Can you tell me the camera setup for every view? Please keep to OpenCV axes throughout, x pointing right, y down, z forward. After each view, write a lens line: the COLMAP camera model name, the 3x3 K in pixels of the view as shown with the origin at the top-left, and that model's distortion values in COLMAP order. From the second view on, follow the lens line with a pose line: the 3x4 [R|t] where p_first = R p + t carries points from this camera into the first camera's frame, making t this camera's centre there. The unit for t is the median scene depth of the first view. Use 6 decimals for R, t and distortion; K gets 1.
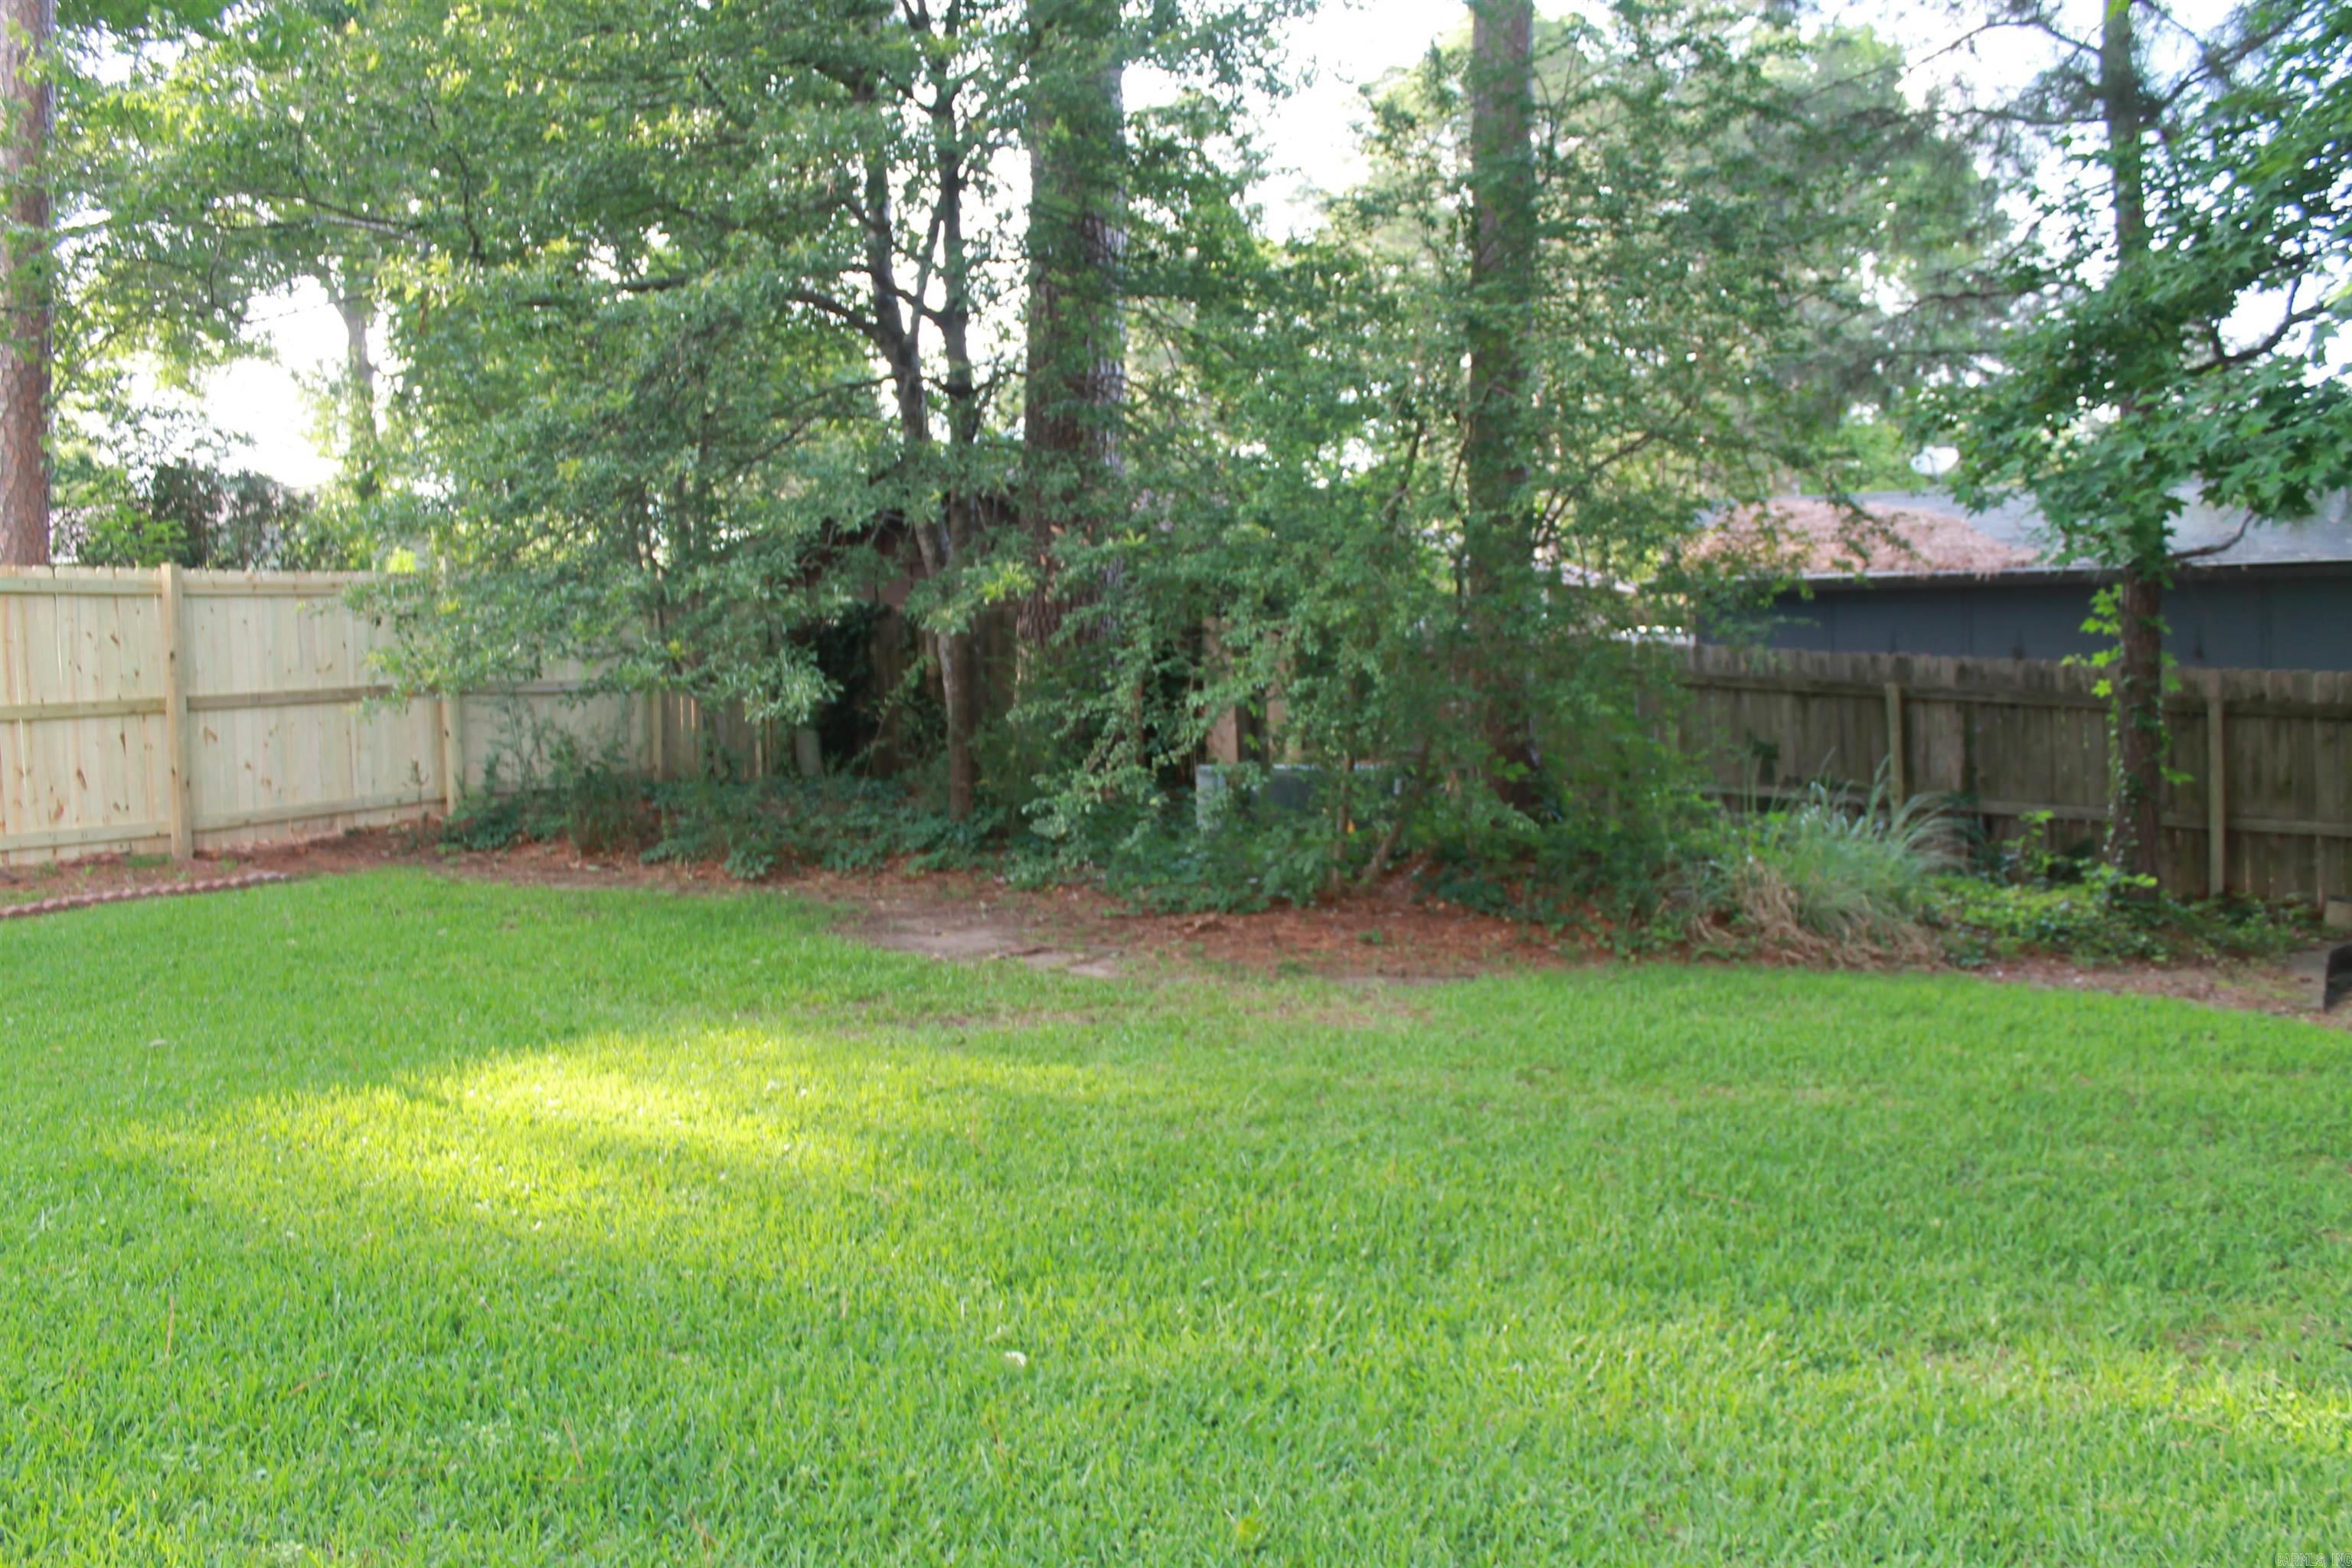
lens RADIAL K [[1994.1, 0, 1176.5], [0, 1994.1, 798.9], [0, 0, 1]] dist [-0.159551, 0.144438]
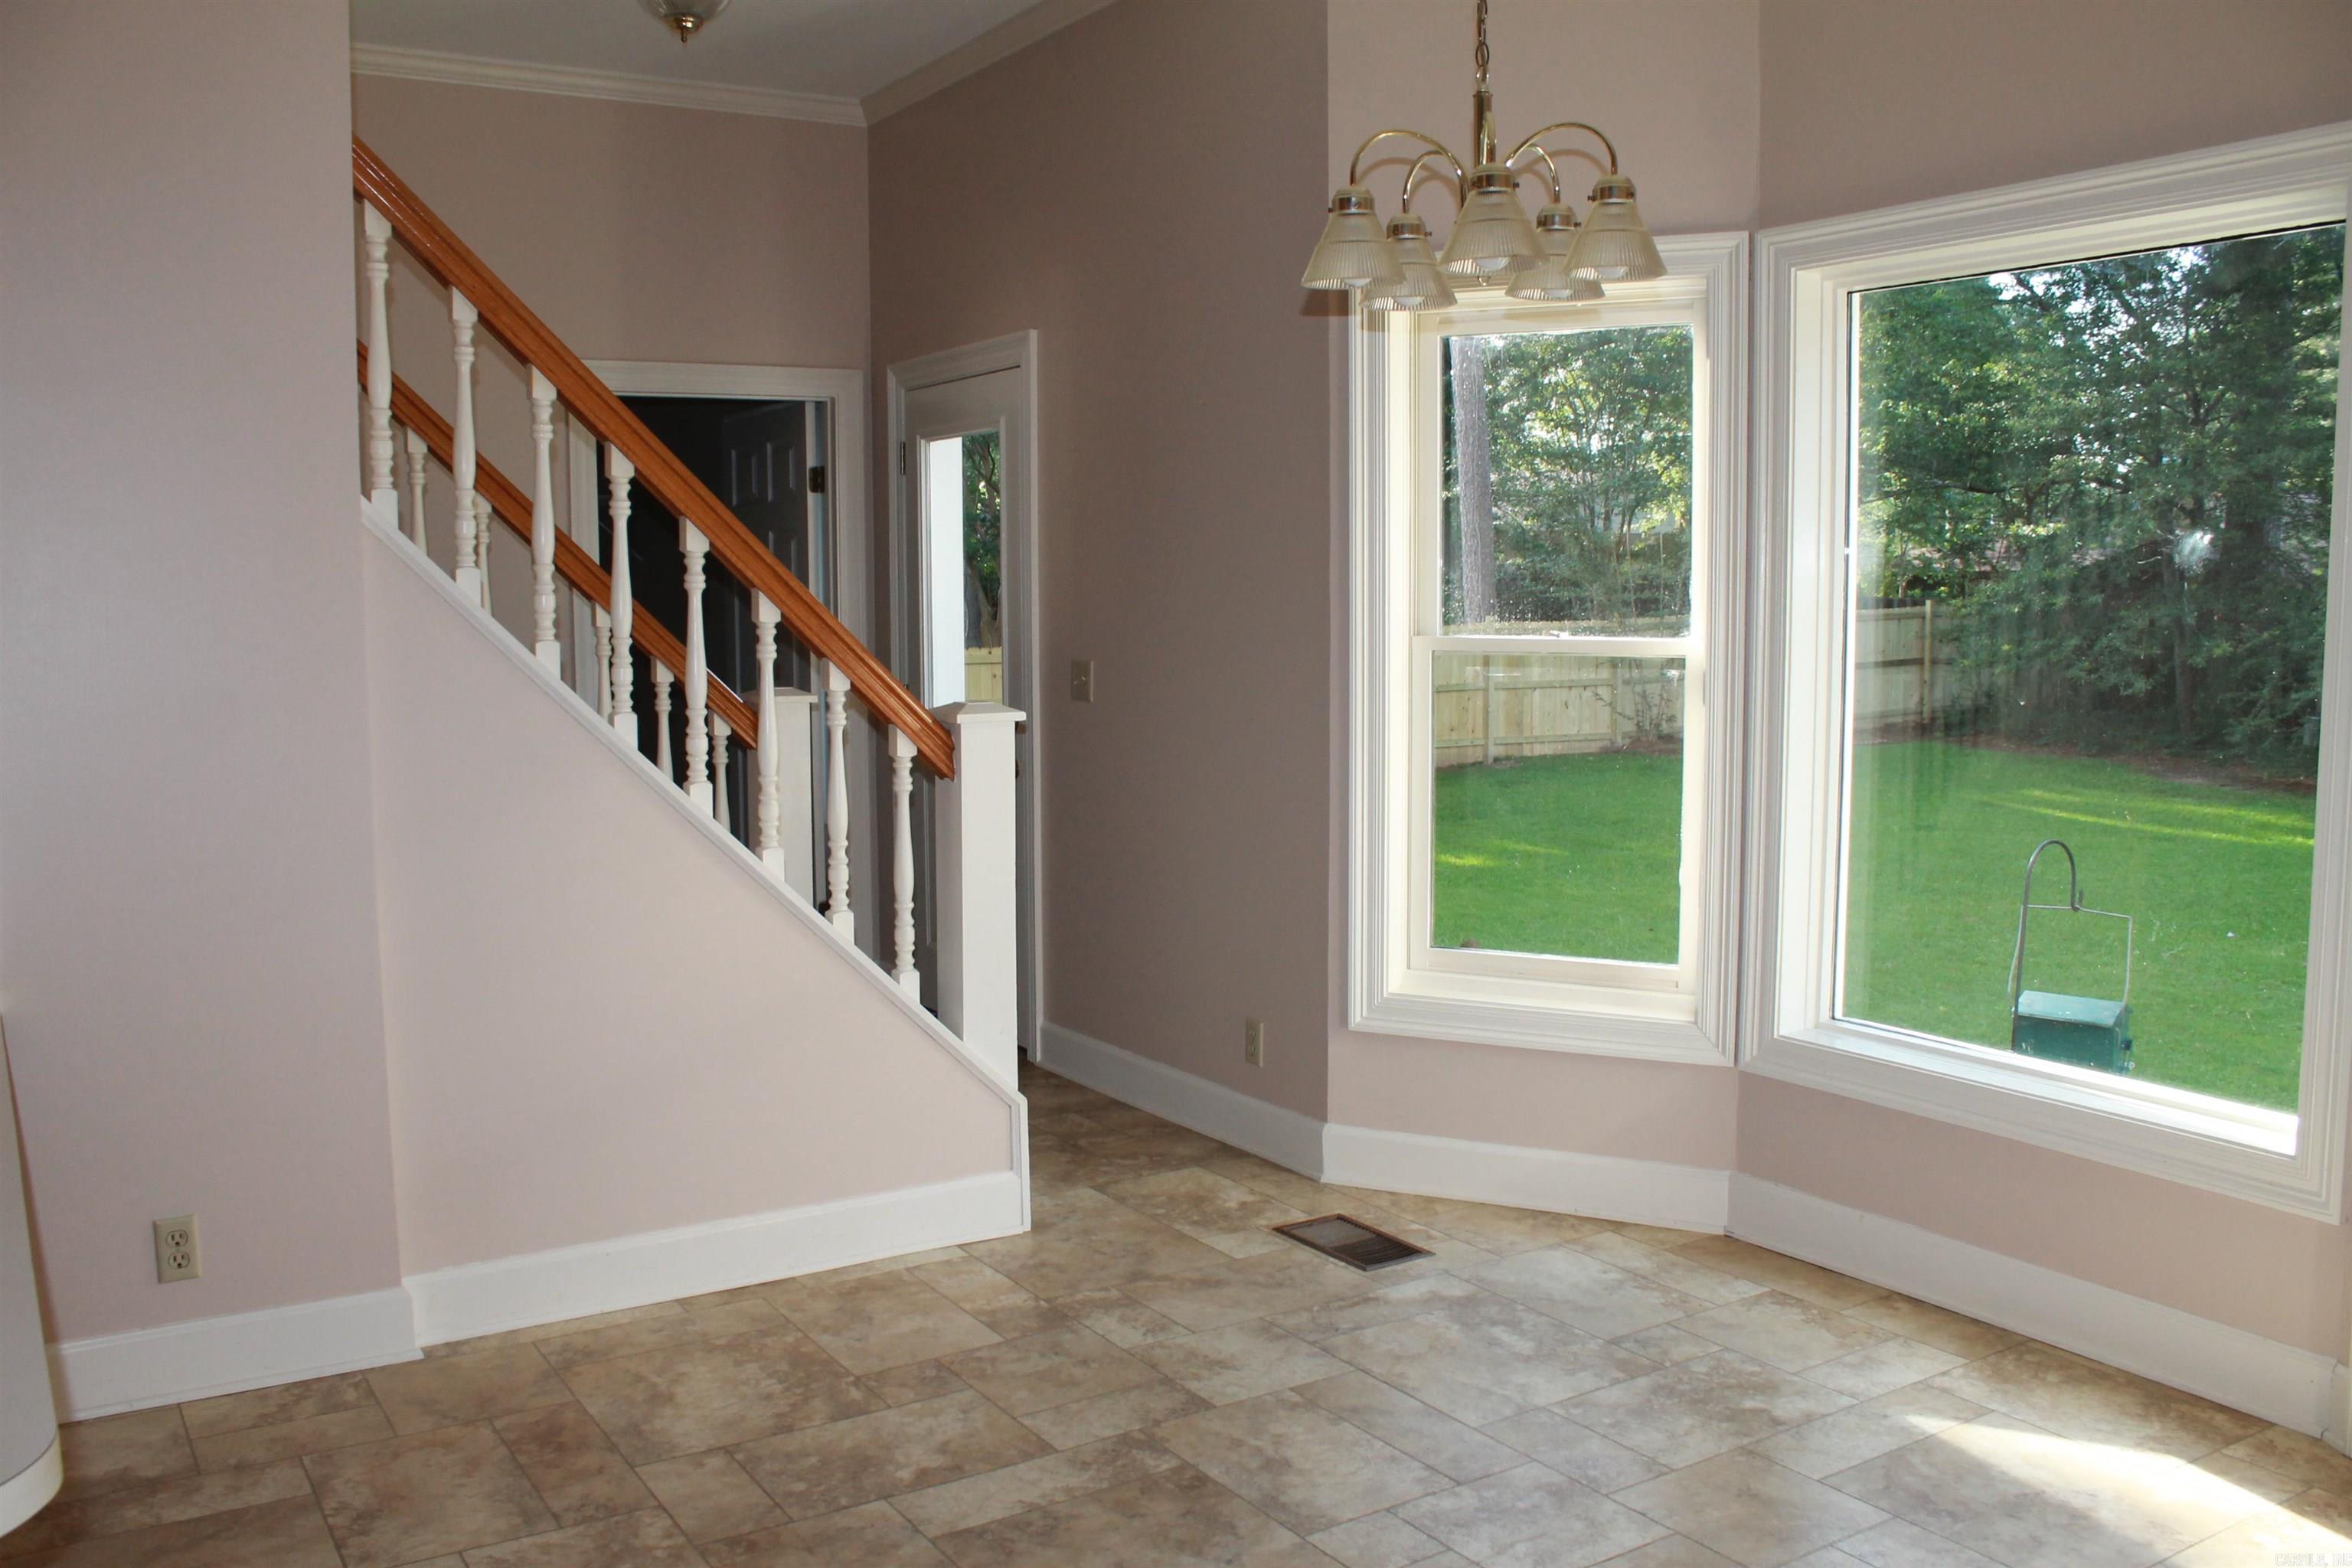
lens RADIAL K [[1994.1, 0, 1169.9], [0, 1994.1, 791.8], [0, 0, 1]] dist [-0.159551, 0.144438]
pose [[0.852709, 0.072167, -0.517378, 0.051888], [-0.049248, 0.997106, 0.057915, 0.005021], [0.520060, -0.023904, 0.853795, -1.650376]]
